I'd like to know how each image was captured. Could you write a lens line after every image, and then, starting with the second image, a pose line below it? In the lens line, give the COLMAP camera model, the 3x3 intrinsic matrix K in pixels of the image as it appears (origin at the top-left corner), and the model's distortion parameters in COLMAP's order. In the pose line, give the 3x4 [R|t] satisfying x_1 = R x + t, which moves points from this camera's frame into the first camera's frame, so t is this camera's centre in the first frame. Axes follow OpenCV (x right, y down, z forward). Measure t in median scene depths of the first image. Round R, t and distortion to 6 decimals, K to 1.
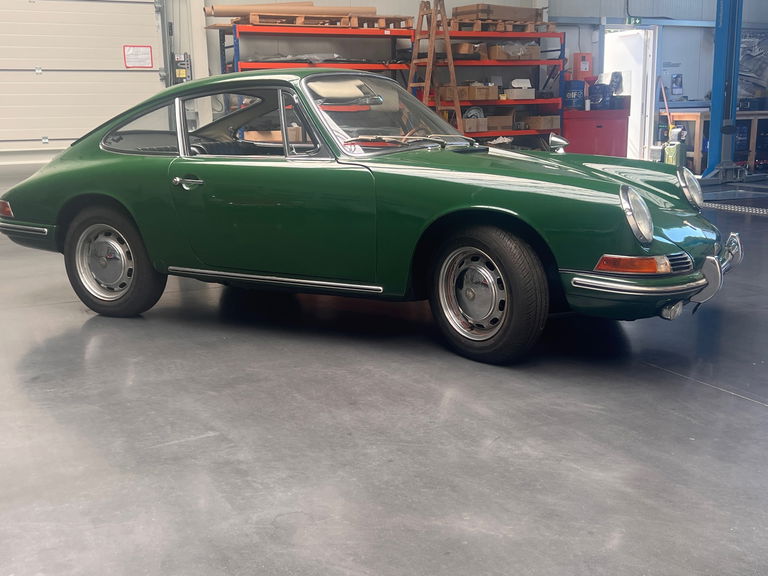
lens RADIAL K [[900.5, 0, 384.3], [0, 900.5, 291.7], [0, 0, 1]] dist [0.052996, 0.000000]
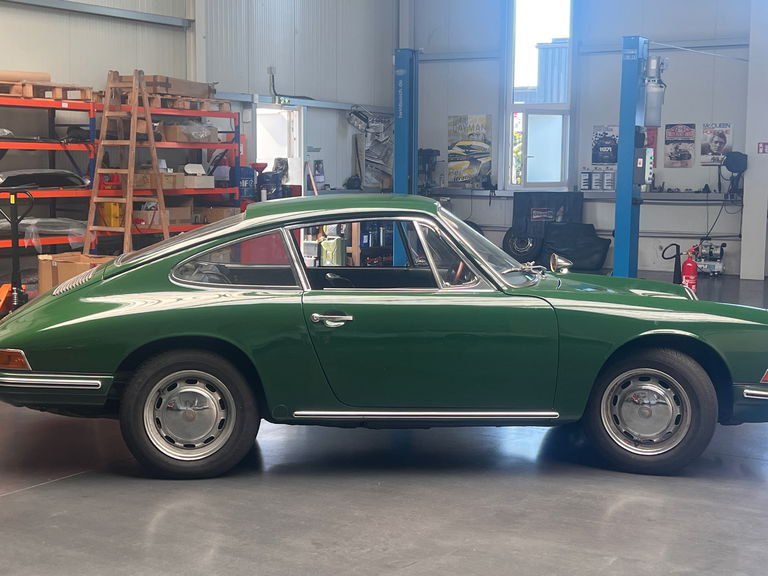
lens RADIAL K [[1221.6, 0, 382.7], [0, 1221.6, 287.0], [0, 0, 1]] dist [0.084067, 0.000000]
pose [[0.845669, -0.028599, 0.532941, -0.342691], [0.083603, 0.993334, -0.079356, -0.020164], [-0.527119, 0.111665, 0.842423, -0.035585]]
